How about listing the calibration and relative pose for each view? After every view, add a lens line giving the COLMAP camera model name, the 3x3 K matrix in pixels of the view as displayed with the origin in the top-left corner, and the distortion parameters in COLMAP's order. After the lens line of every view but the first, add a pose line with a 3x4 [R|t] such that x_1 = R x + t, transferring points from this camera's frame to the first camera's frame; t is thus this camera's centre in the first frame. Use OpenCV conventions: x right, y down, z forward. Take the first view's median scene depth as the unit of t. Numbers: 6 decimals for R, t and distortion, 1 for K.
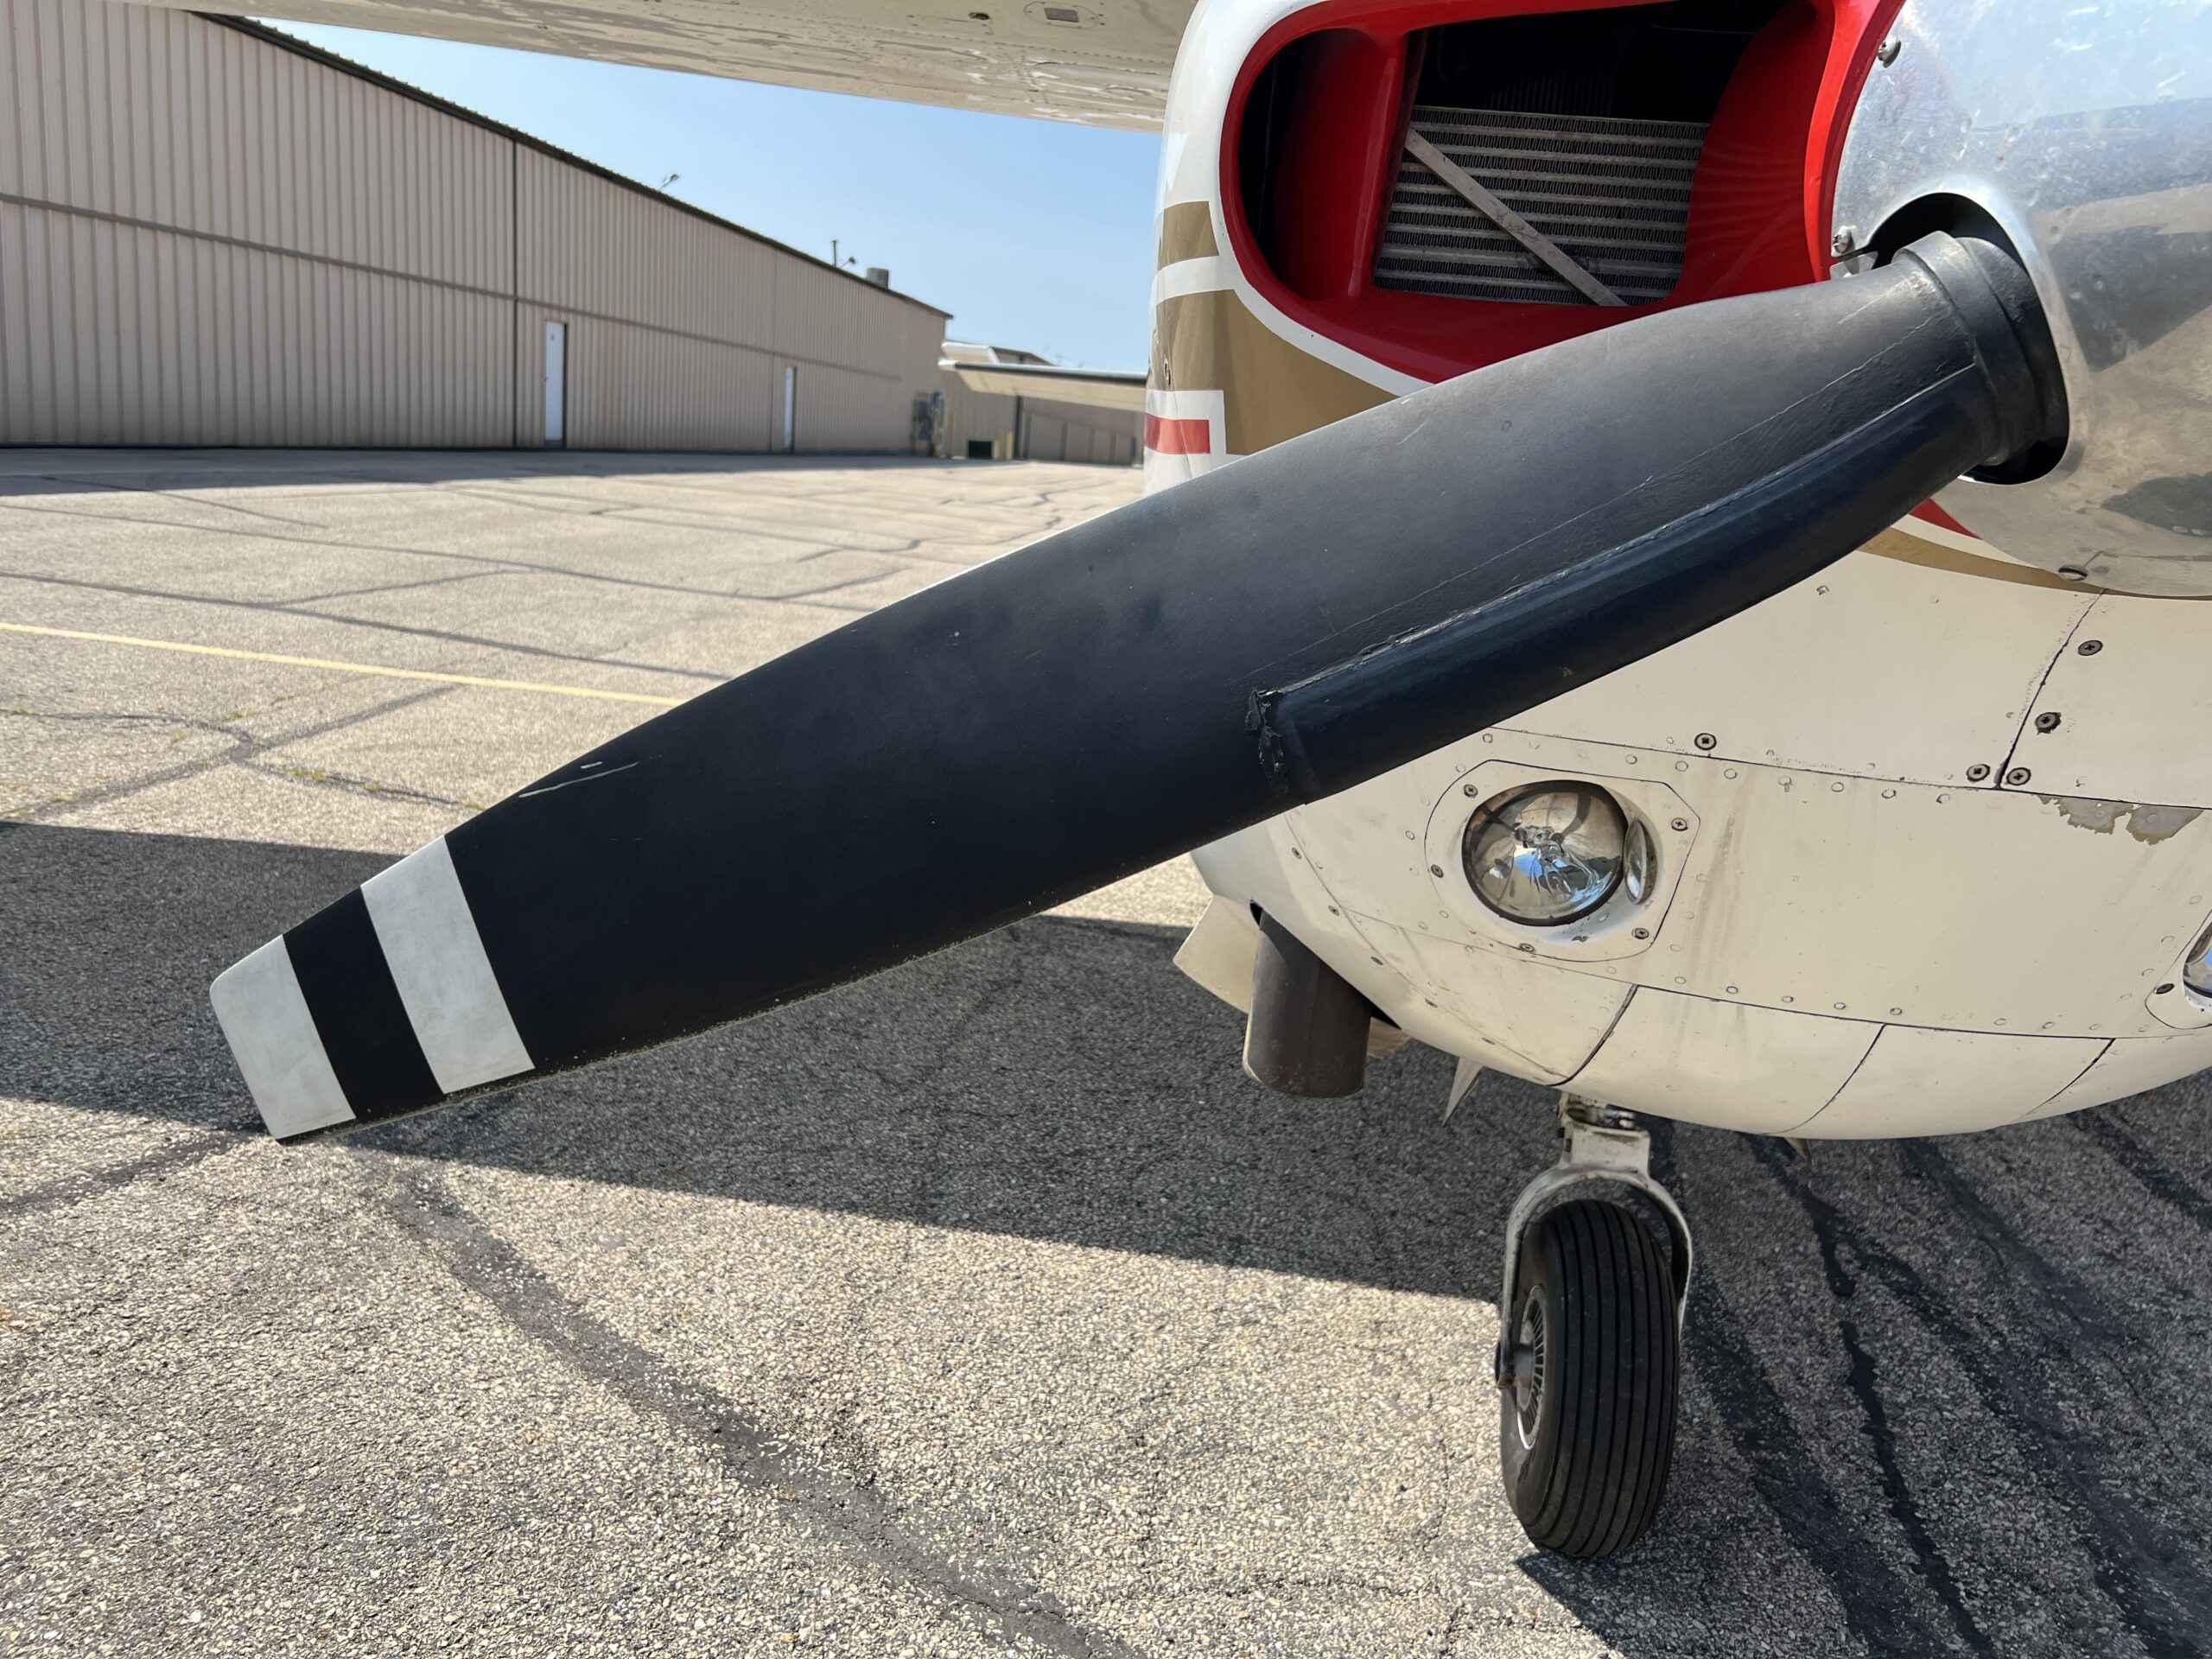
lens RADIAL K [[1679.6, 0, 1106.6], [0, 1679.6, 823.2], [0, 0, 1]] dist [0.049935, -0.068699]
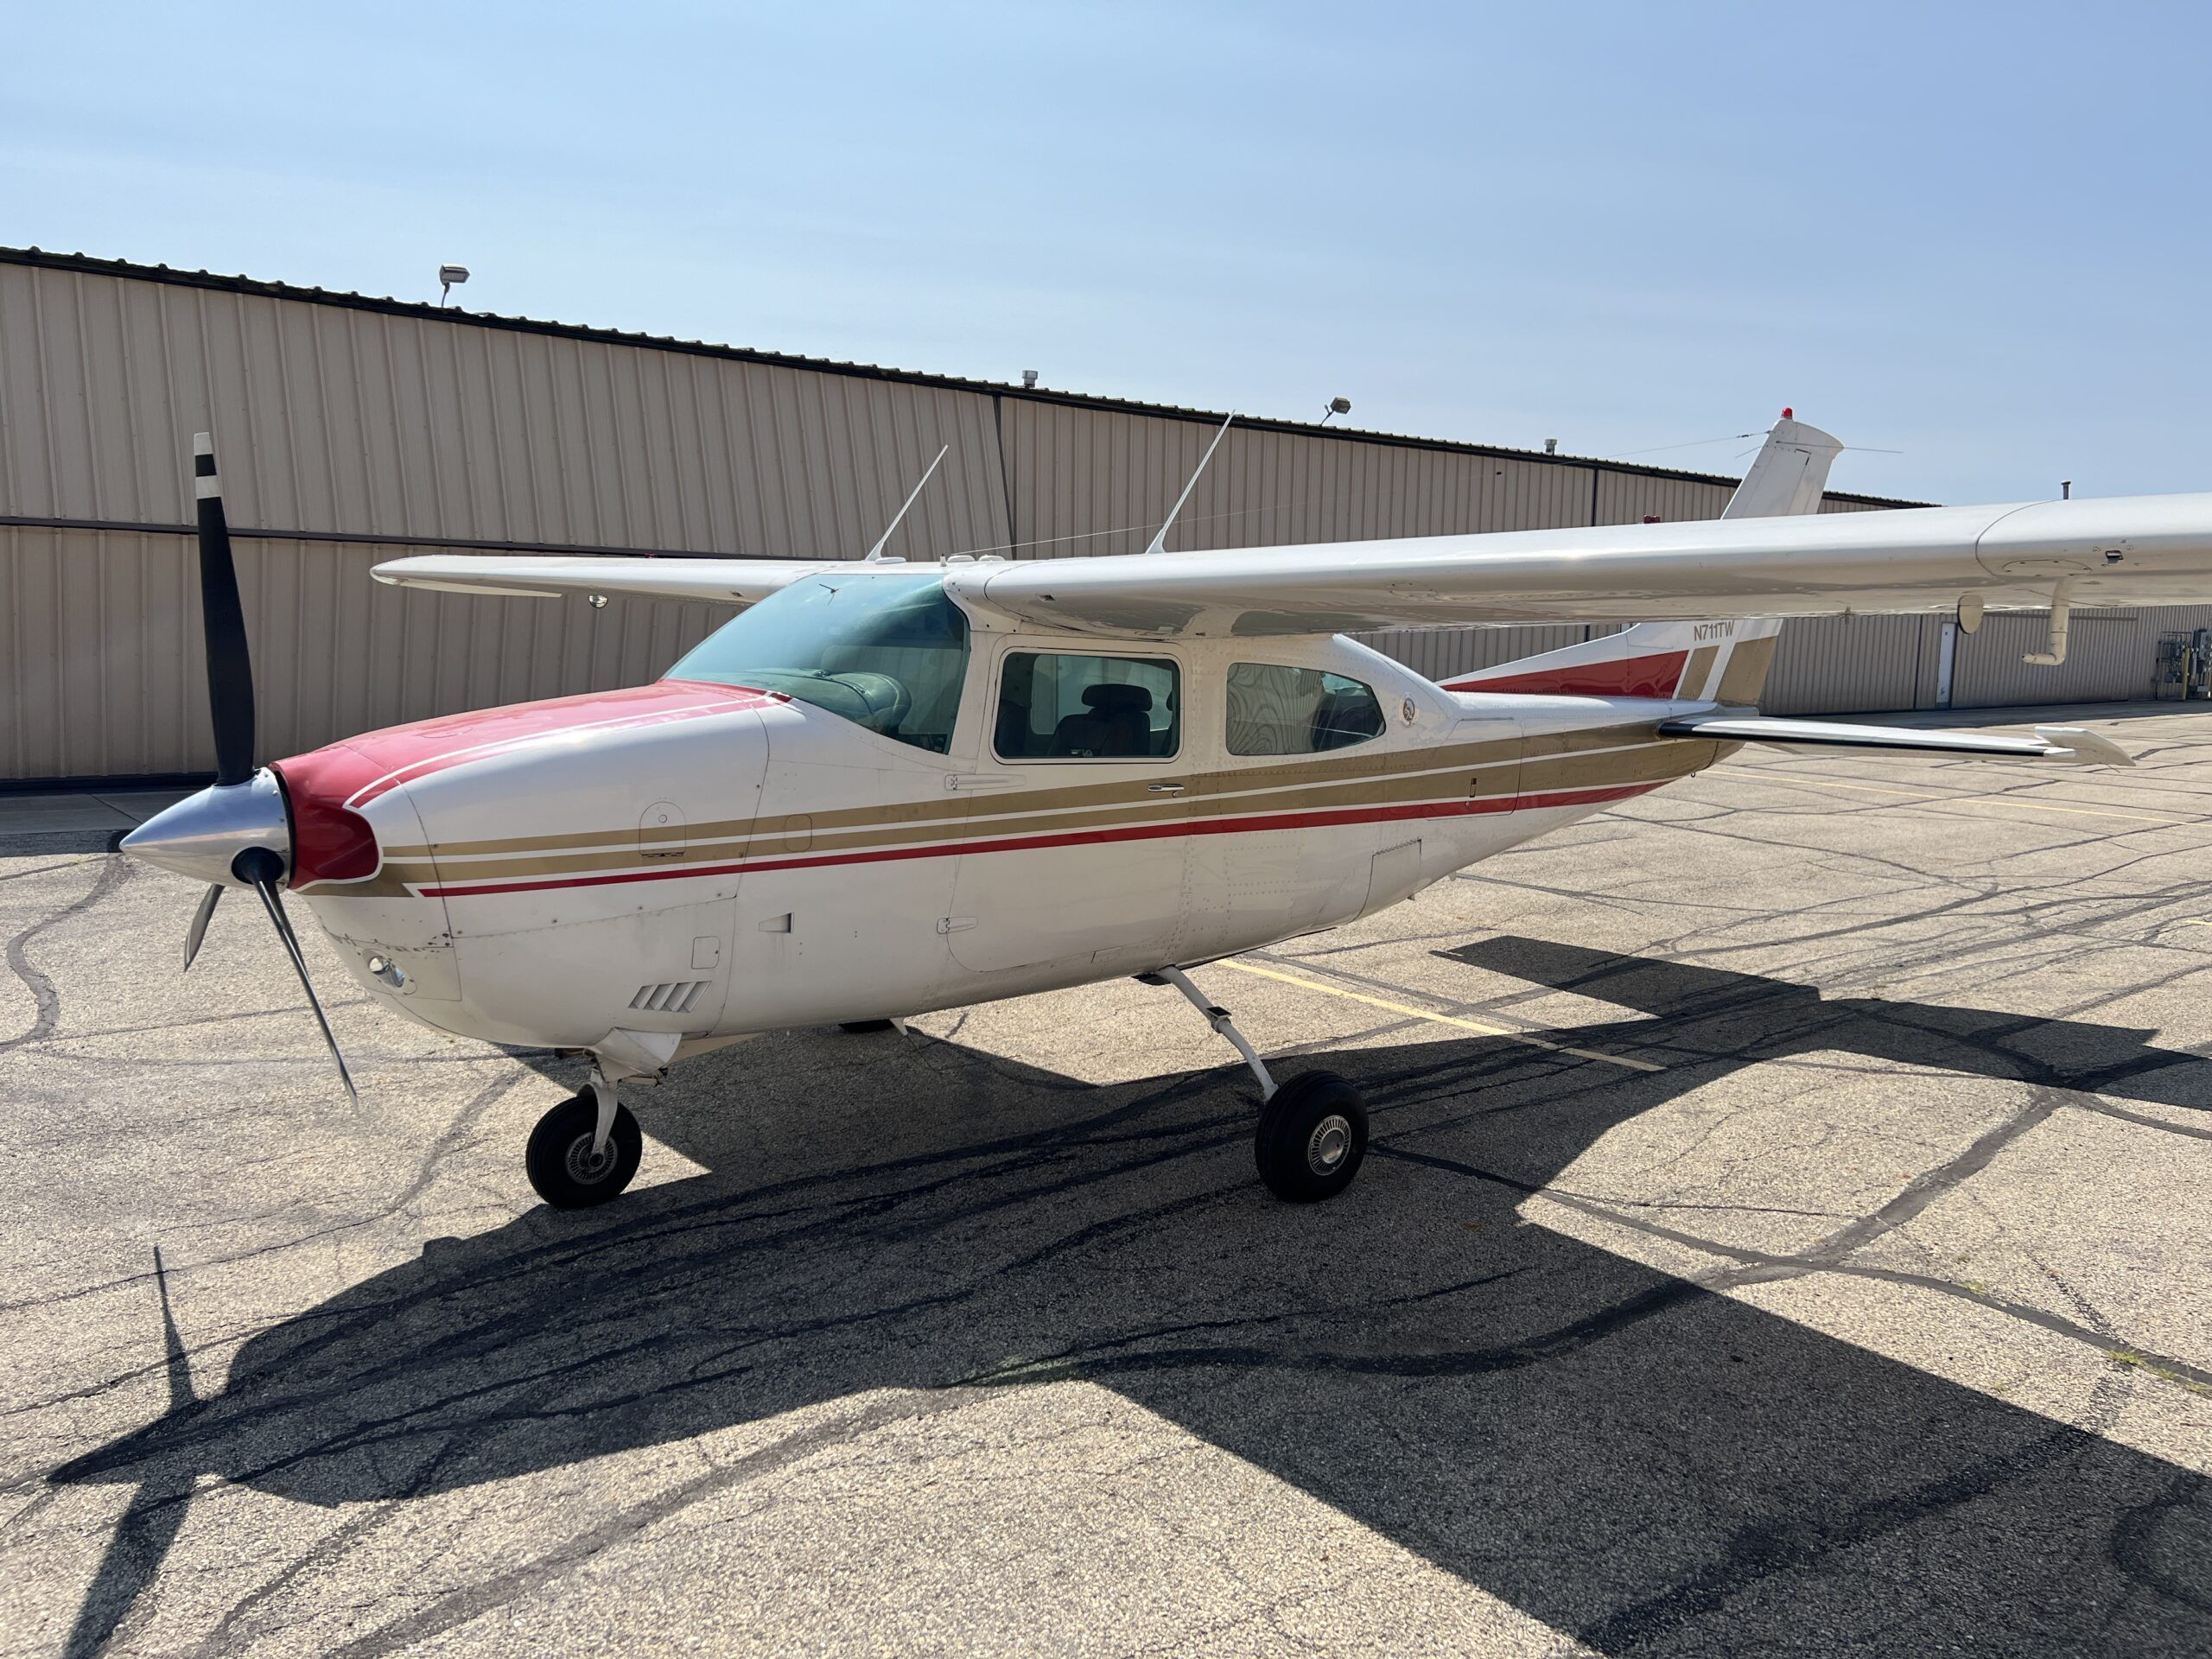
lens RADIAL K [[1669.4, 0, 1106.8], [0, 1669.4, 829.7], [0, 0, 1]] dist [0.052385, -0.057694]
pose [[0.724092, 0.016392, -0.689508, 2.180406], [-0.112328, 0.989173, -0.094445, -0.041548], [0.680495, 0.145838, 0.718093, -0.415696]]
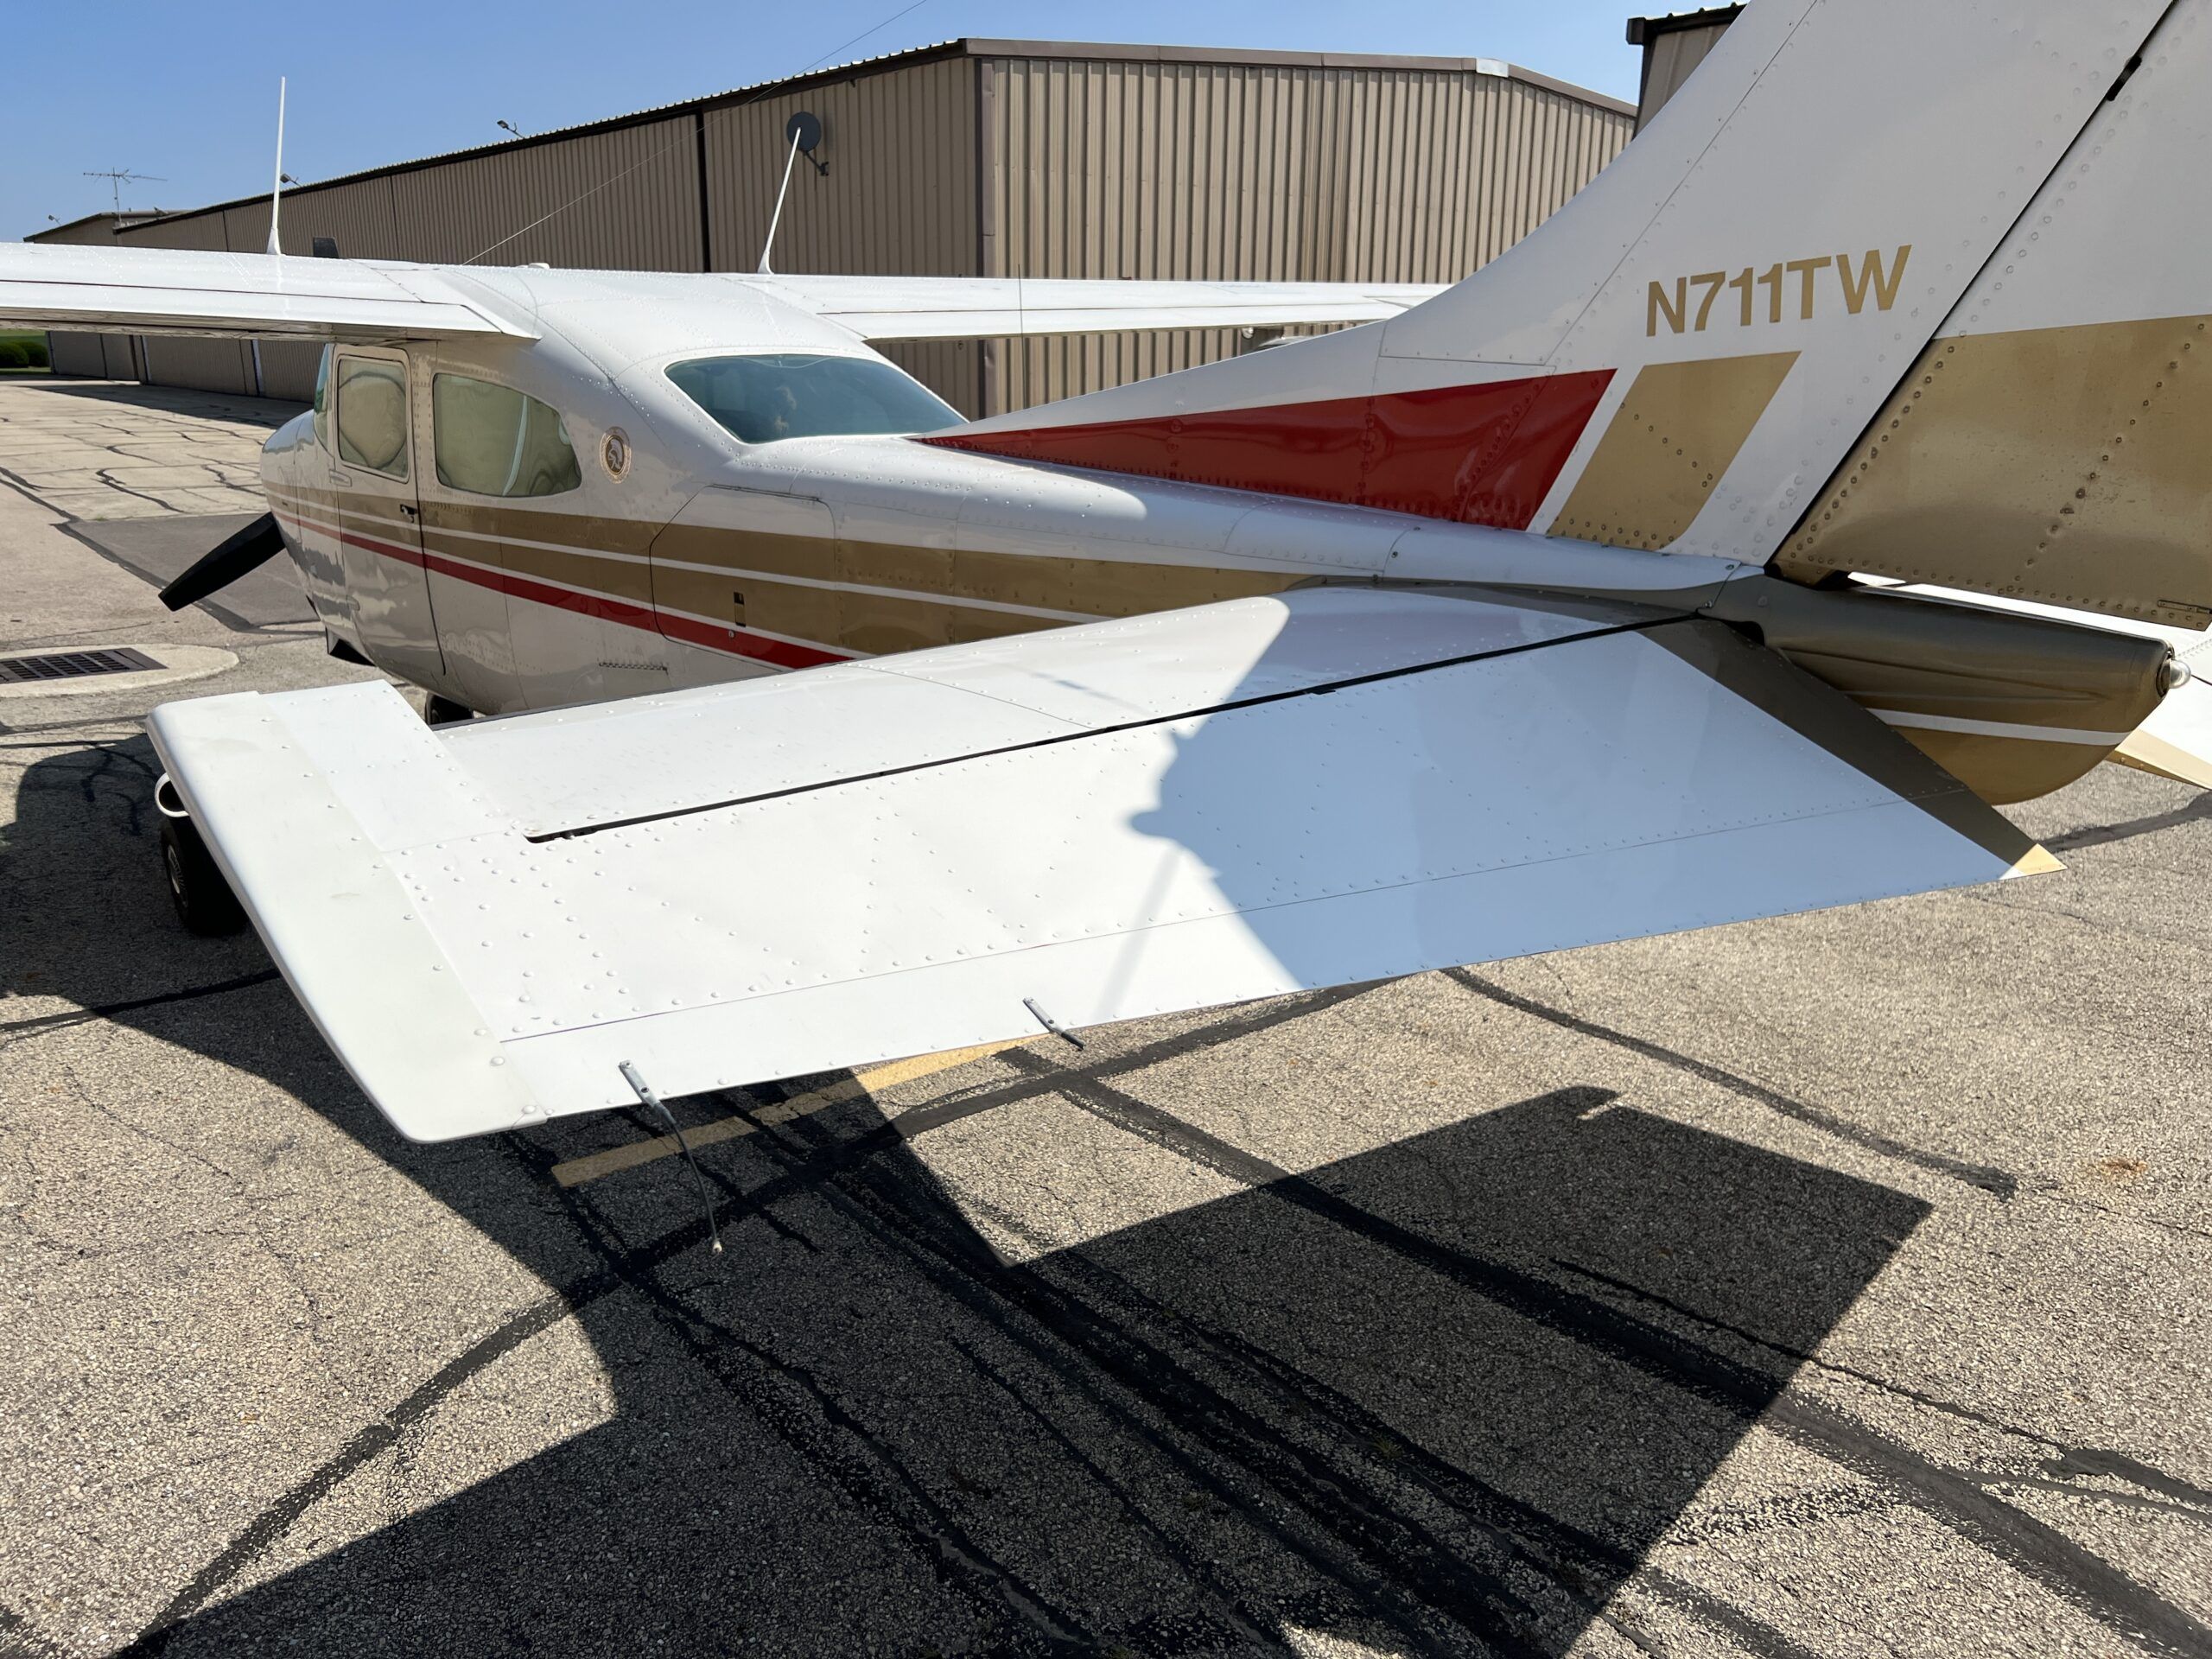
lens RADIAL K [[1660.3, 0, 1124.0], [0, 1660.3, 826.4], [0, 0, 1]] dist [0.054505, -0.077145]
pose [[-0.693375, 0.110160, -0.712107, 1.562268], [-0.219620, 0.908919, 0.354448, -0.956563], [0.686293, 0.402158, -0.606028, 3.540602]]
